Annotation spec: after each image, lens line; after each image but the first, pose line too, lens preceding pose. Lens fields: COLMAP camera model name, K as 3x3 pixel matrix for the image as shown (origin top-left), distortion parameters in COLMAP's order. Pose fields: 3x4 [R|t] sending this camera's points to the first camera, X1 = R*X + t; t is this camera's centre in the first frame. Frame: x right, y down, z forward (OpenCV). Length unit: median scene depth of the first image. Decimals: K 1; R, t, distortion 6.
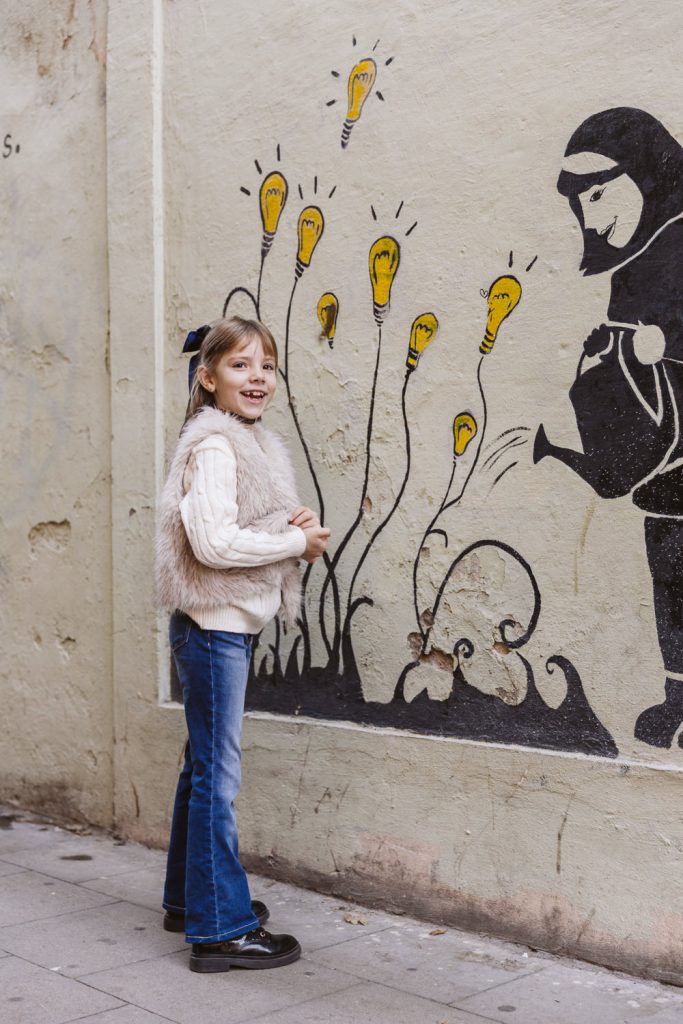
lens RADIAL K [[1368.3, 0, 341.5], [0, 1368.3, 512.0], [0, 0, 1]] dist [-0.013515, 0.071006]
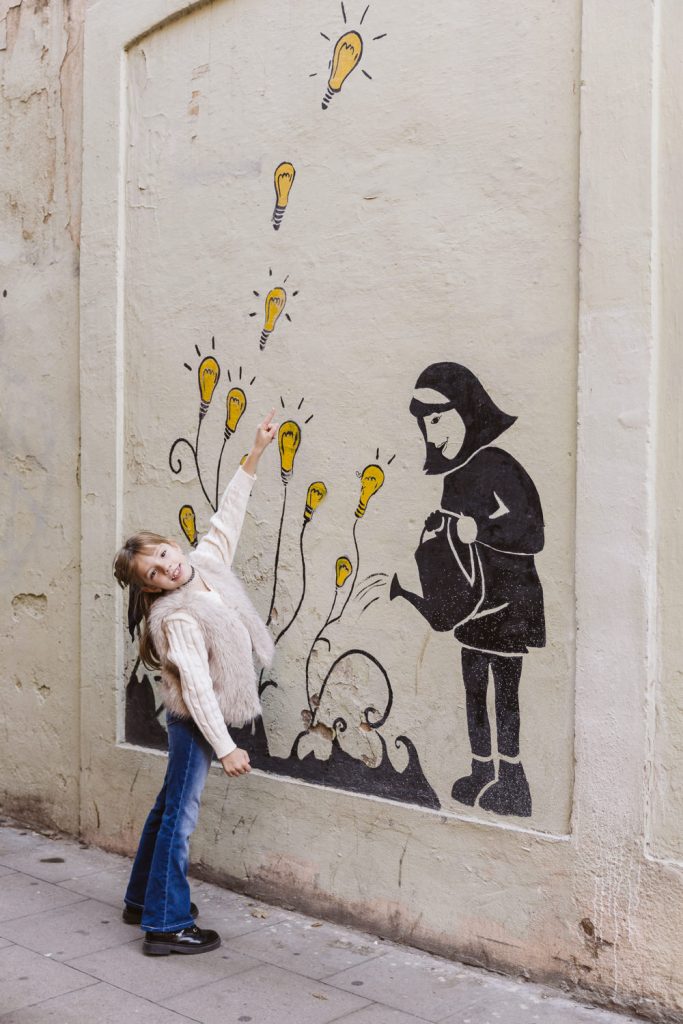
lens RADIAL K [[1311.9, 0, 356.0], [0, 1311.9, 515.8], [0, 0, 1]] dist [0.006359, -0.001295]
pose [[0.997688, 0.016780, 0.065856, 0.012359], [-0.019398, 0.999038, 0.039317, -0.156939], [-0.065133, -0.040504, 0.997054, -0.316390]]
